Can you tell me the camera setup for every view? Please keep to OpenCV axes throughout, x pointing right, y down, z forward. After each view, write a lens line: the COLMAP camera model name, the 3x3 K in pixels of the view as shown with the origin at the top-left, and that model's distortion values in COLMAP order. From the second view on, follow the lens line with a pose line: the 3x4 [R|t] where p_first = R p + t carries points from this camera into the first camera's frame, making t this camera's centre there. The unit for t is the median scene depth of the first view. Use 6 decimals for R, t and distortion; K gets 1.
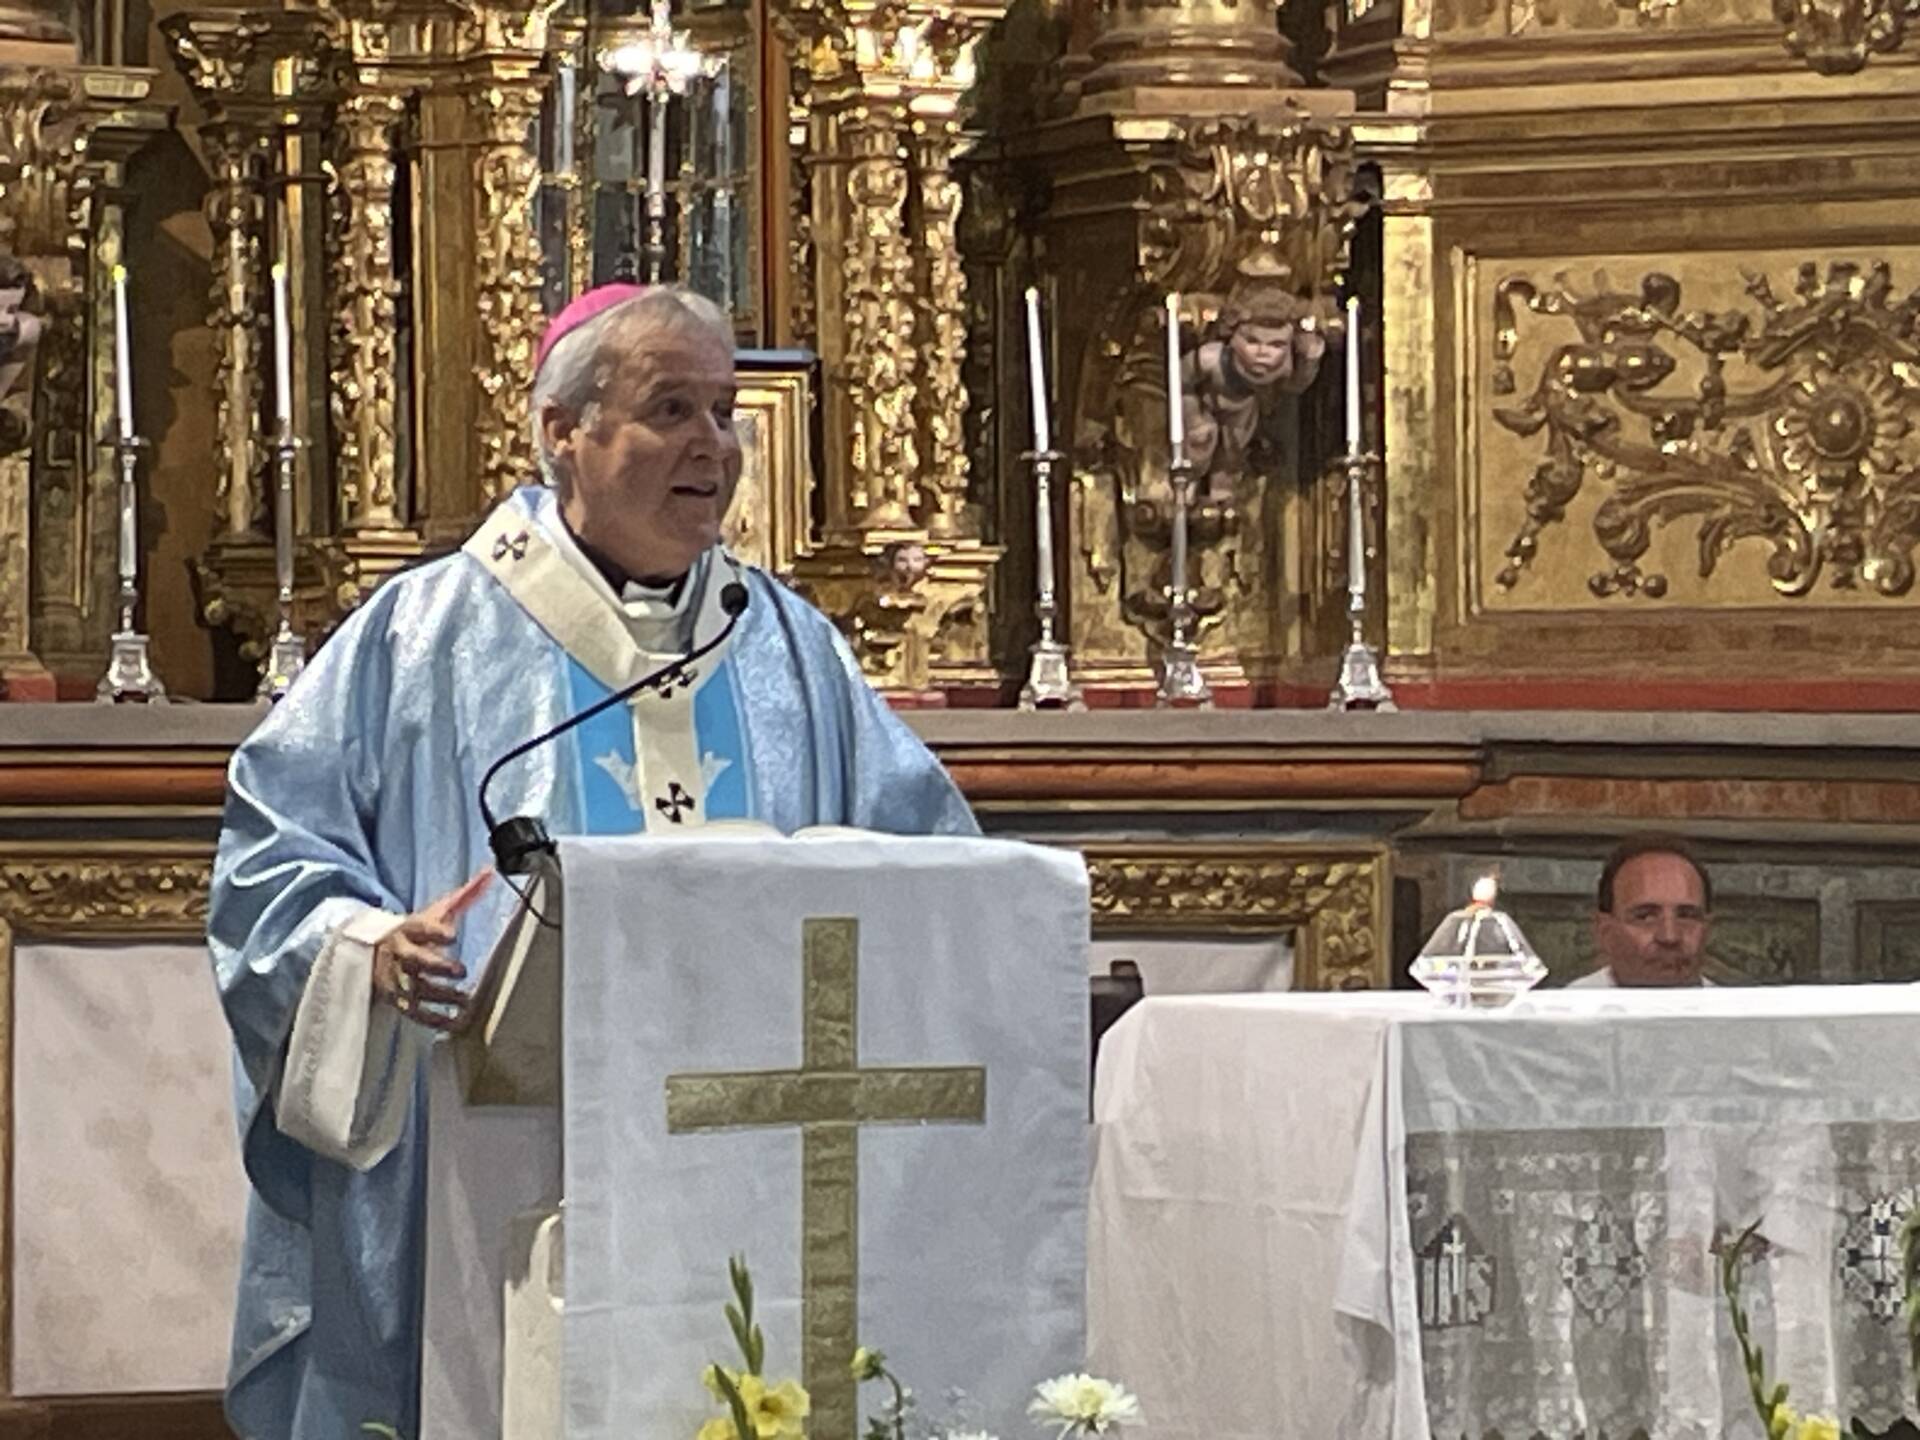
lens RADIAL K [[7289.4, 0, 961.9], [0, 7289.4, 726.1], [0, 0, 1]] dist [0.172466, 0.000000]
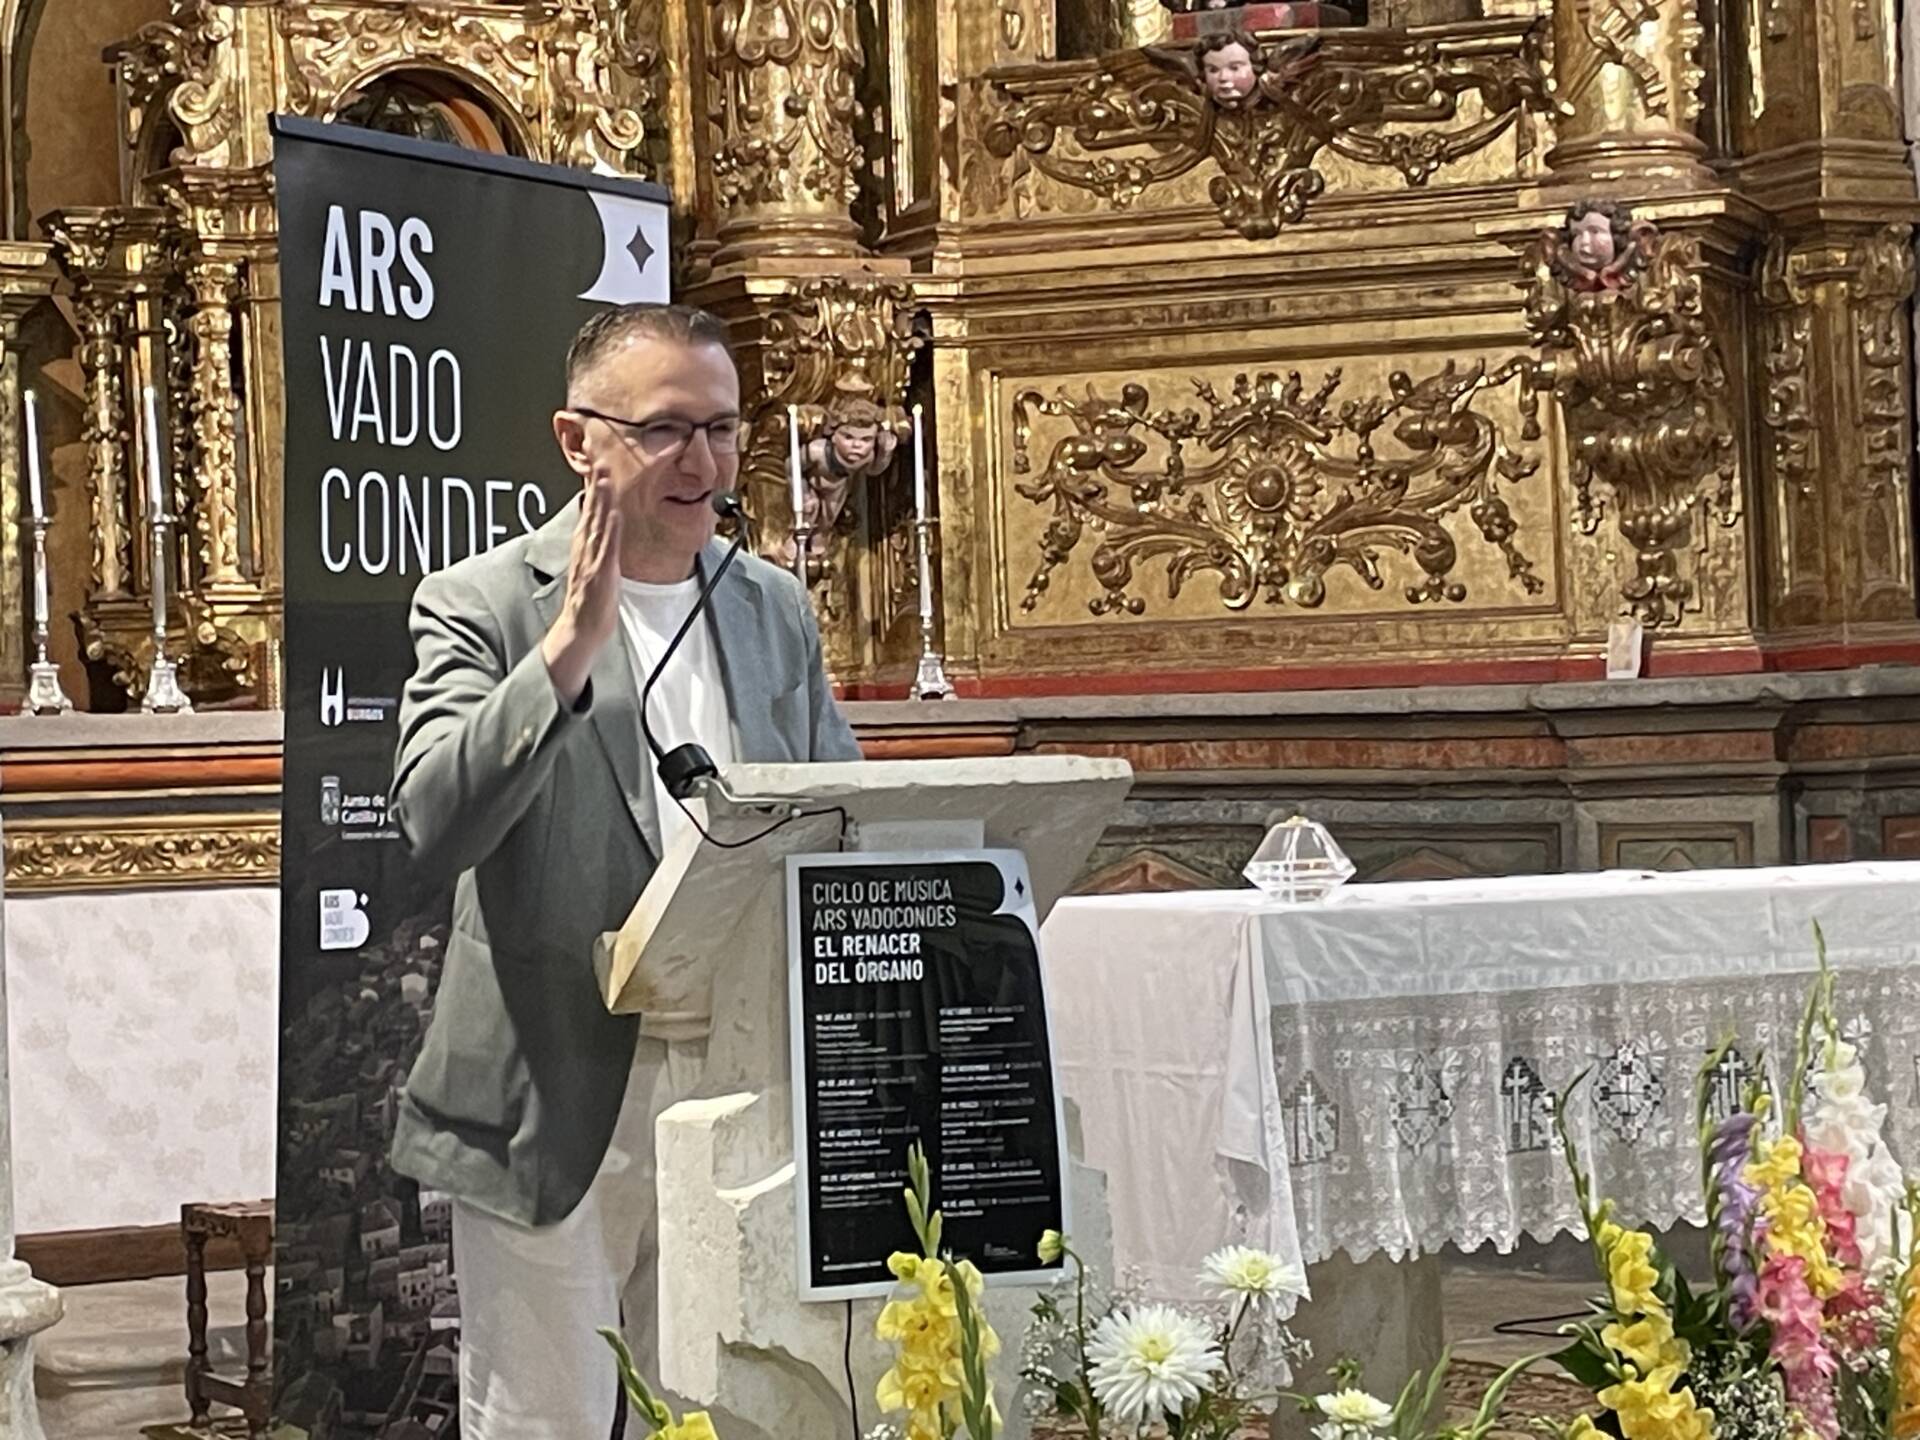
lens RADIAL K [[4437.6, 0, 955.2], [0, 4437.6, 705.3], [0, 0, 1]] dist [0.164583, 0.000000]
pose [[0.992114, -0.027403, 0.122308, -0.045922], [0.028590, 0.999560, -0.007962, 0.005884], [-0.122036, 0.011396, 0.992460, 0.156886]]
